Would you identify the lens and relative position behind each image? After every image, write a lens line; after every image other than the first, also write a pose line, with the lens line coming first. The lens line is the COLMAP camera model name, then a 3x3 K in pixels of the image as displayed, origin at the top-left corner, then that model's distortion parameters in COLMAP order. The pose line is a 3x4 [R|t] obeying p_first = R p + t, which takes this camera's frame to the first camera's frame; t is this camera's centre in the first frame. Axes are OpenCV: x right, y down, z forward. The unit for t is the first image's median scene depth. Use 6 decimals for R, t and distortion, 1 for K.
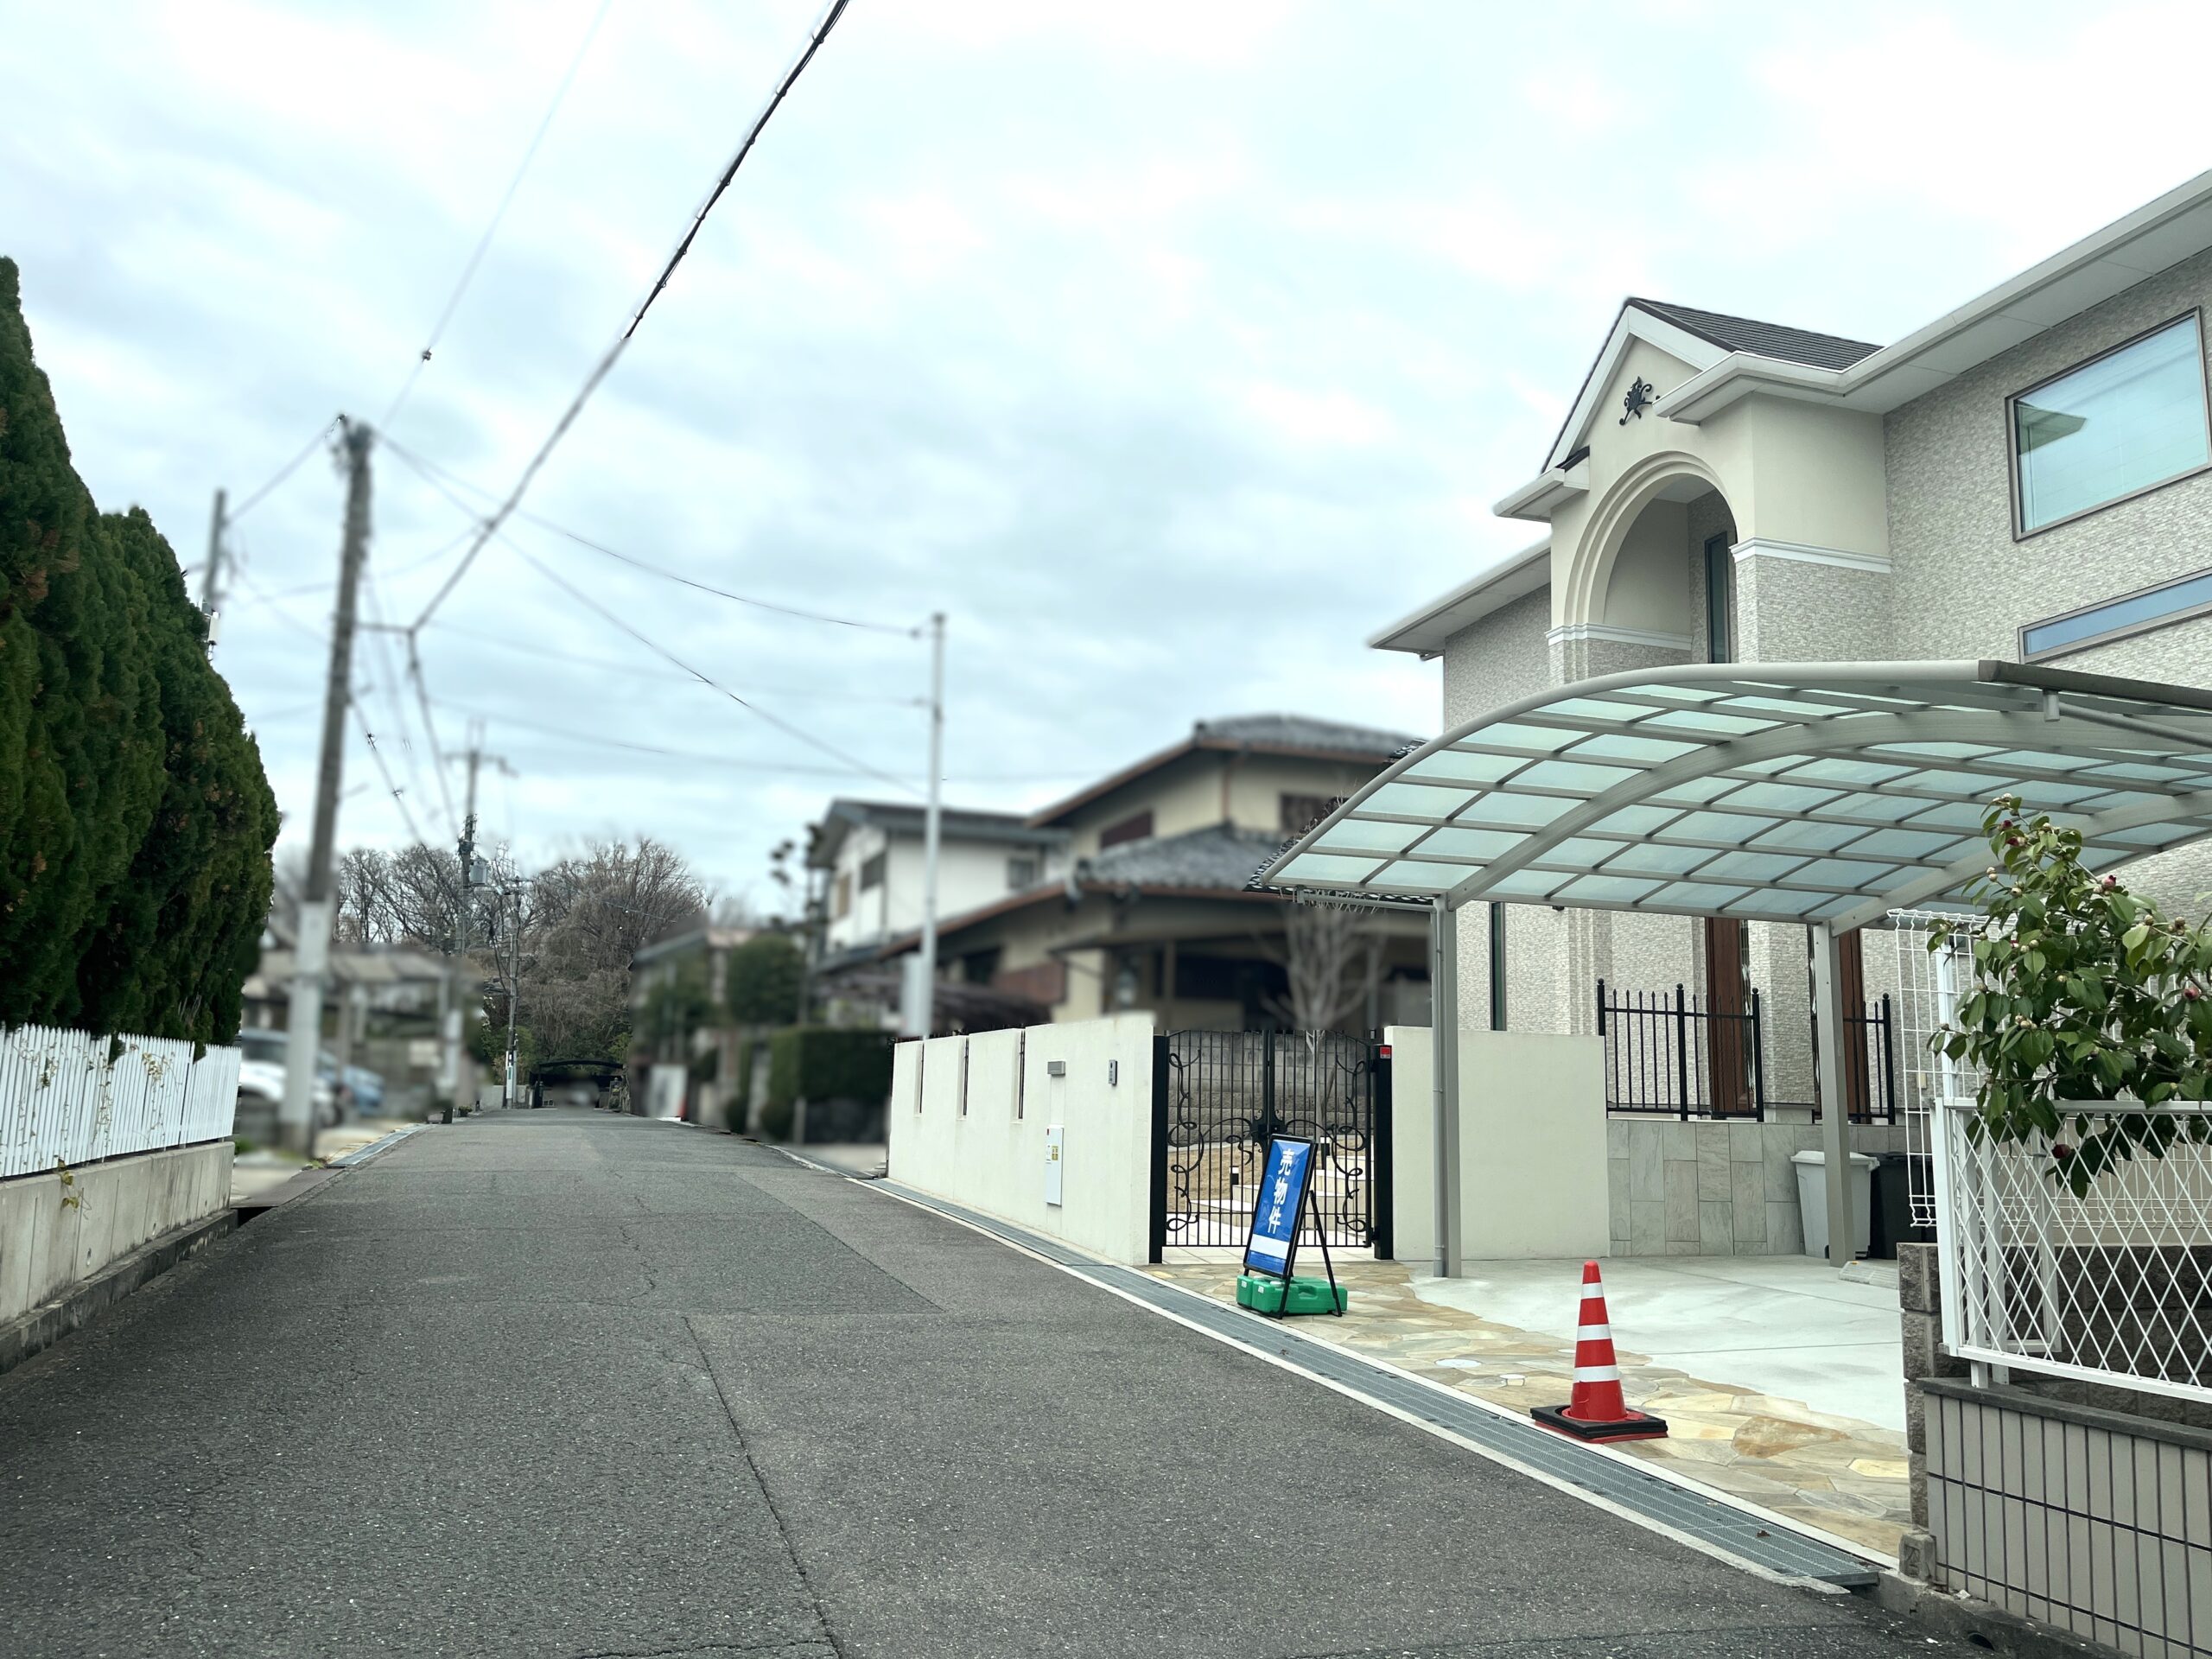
lens RADIAL K [[1669.0, 0, 1100.4], [0, 1669.0, 829.7], [0, 0, 1]] dist [0.066316, -0.083211]
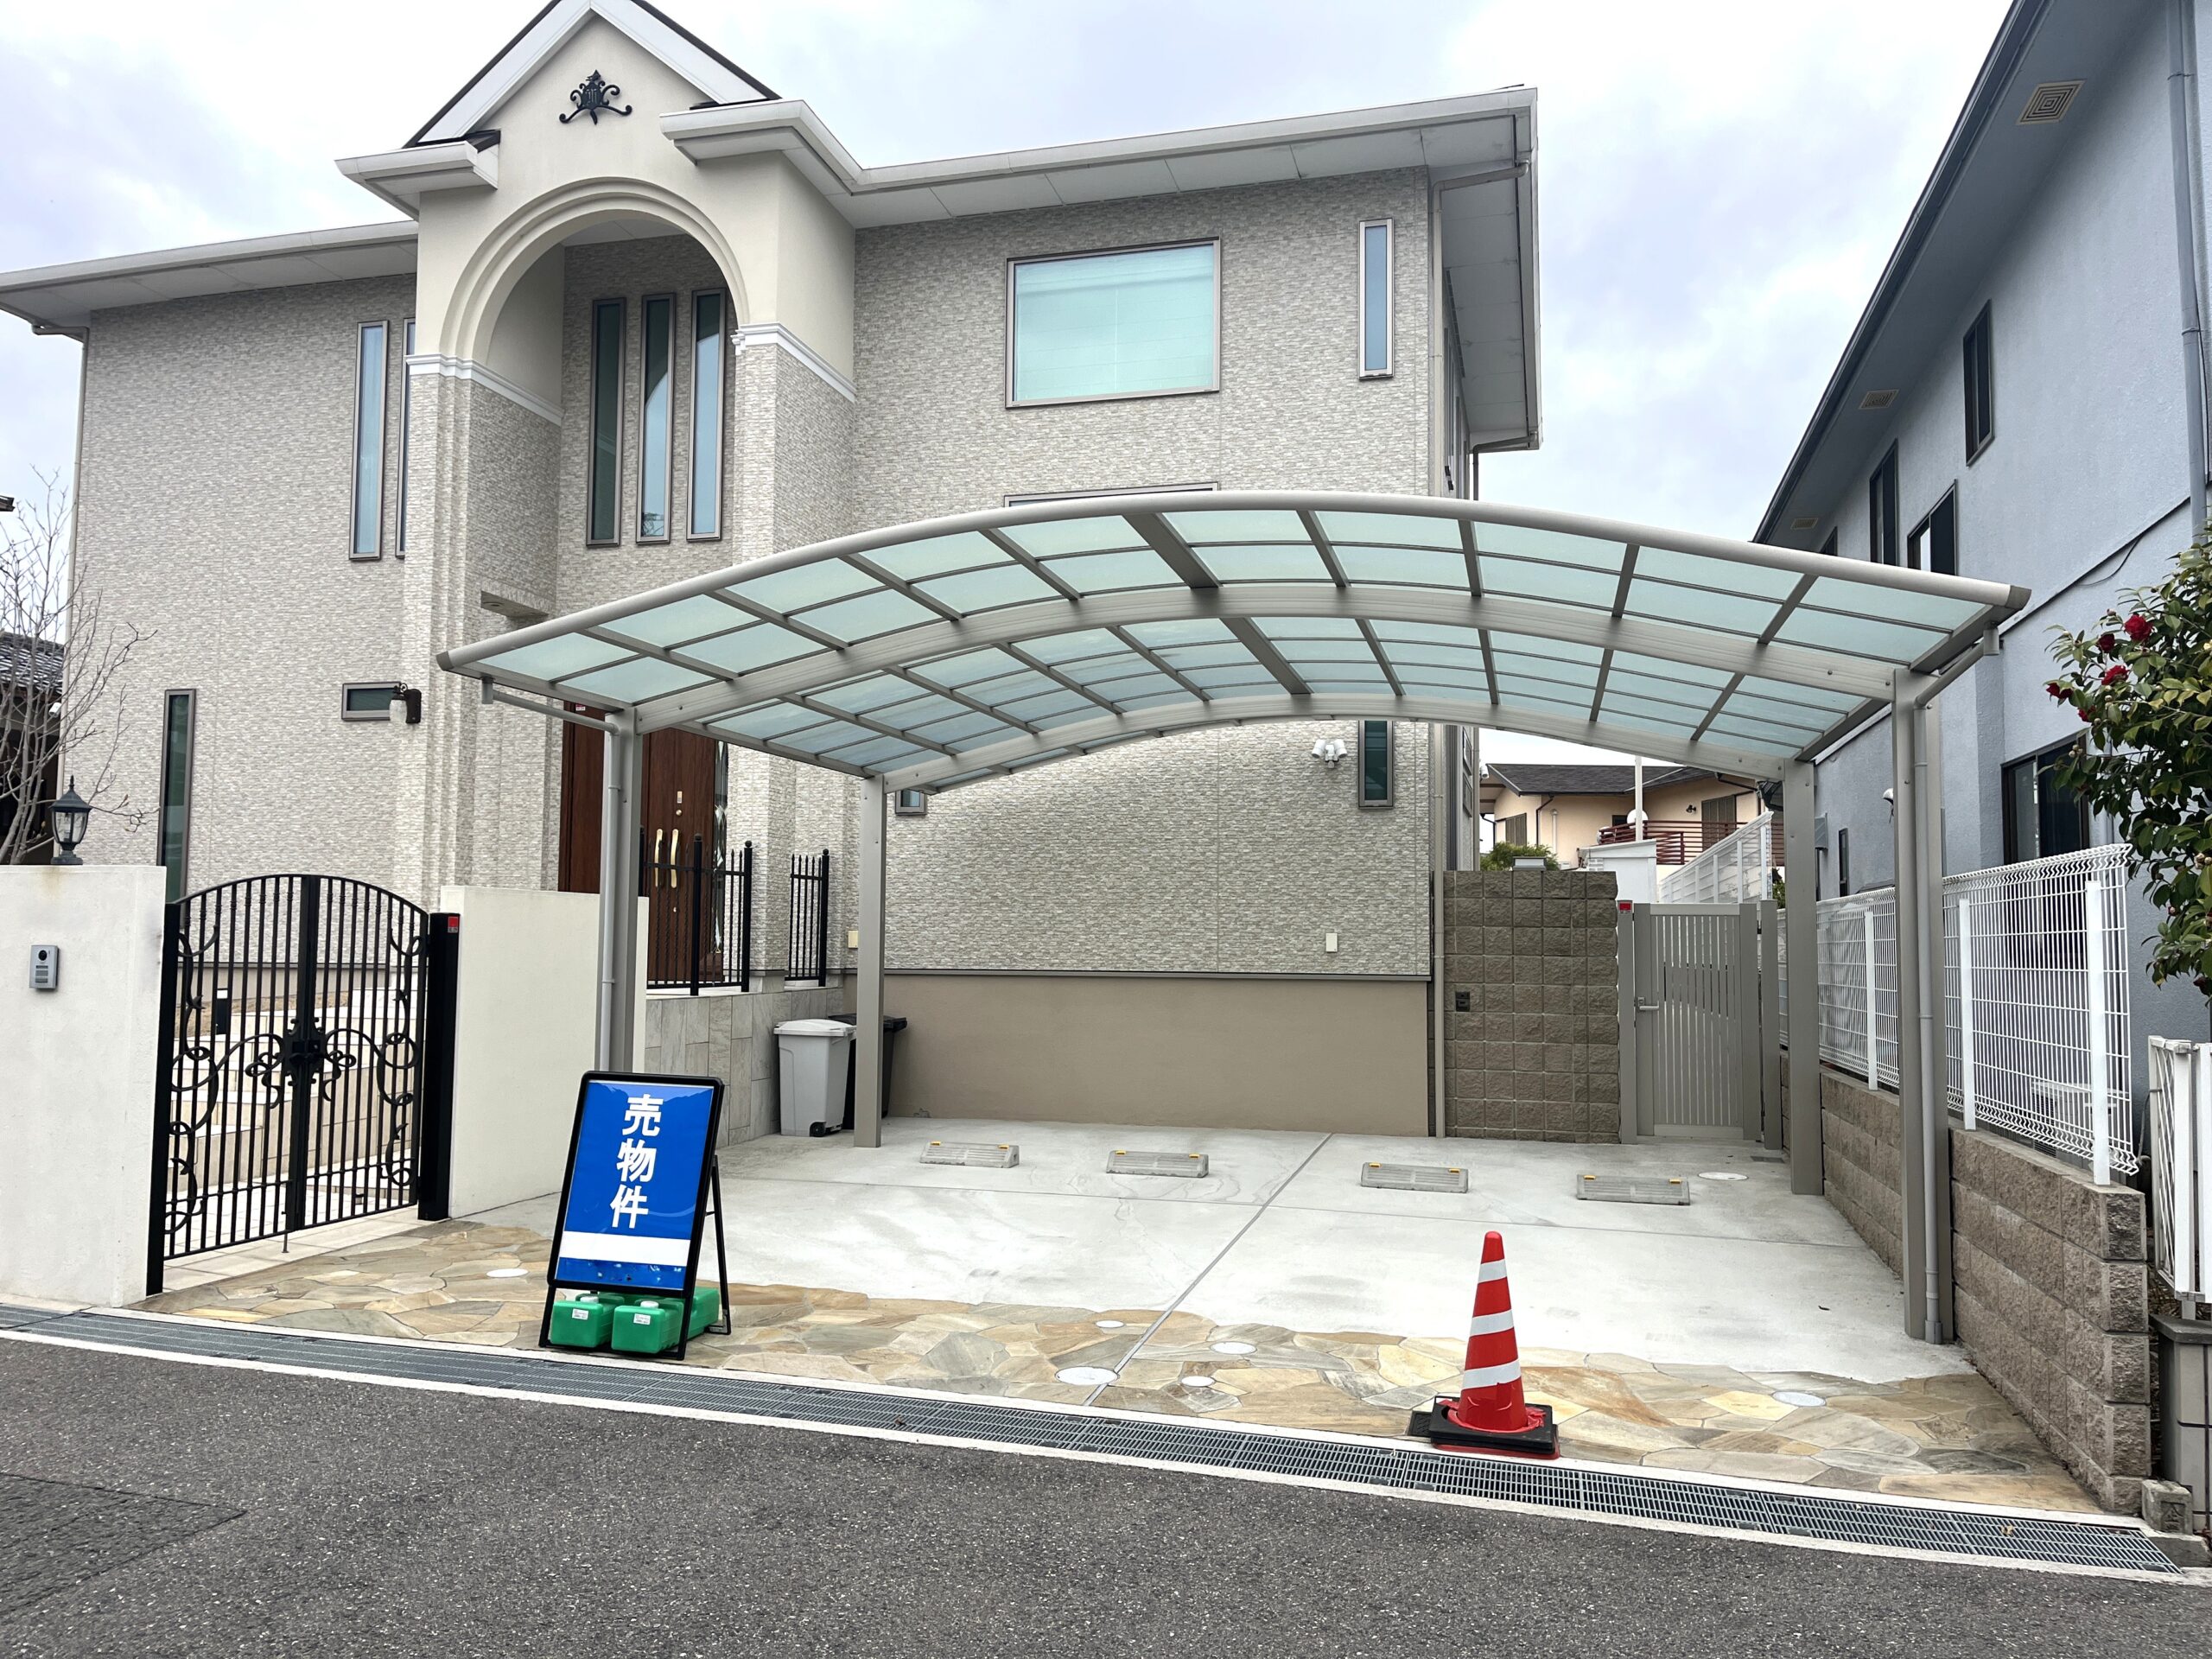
lens RADIAL K [[1669.0, 0, 1100.4], [0, 1669.0, 829.7], [0, 0, 1]] dist [0.066316, -0.083211]
pose [[0.541731, 0.037257, 0.839726, -0.247787], [-0.130114, 0.990692, 0.039985, 0.029469], [-0.830420, -0.130922, 0.541536, 0.375472]]
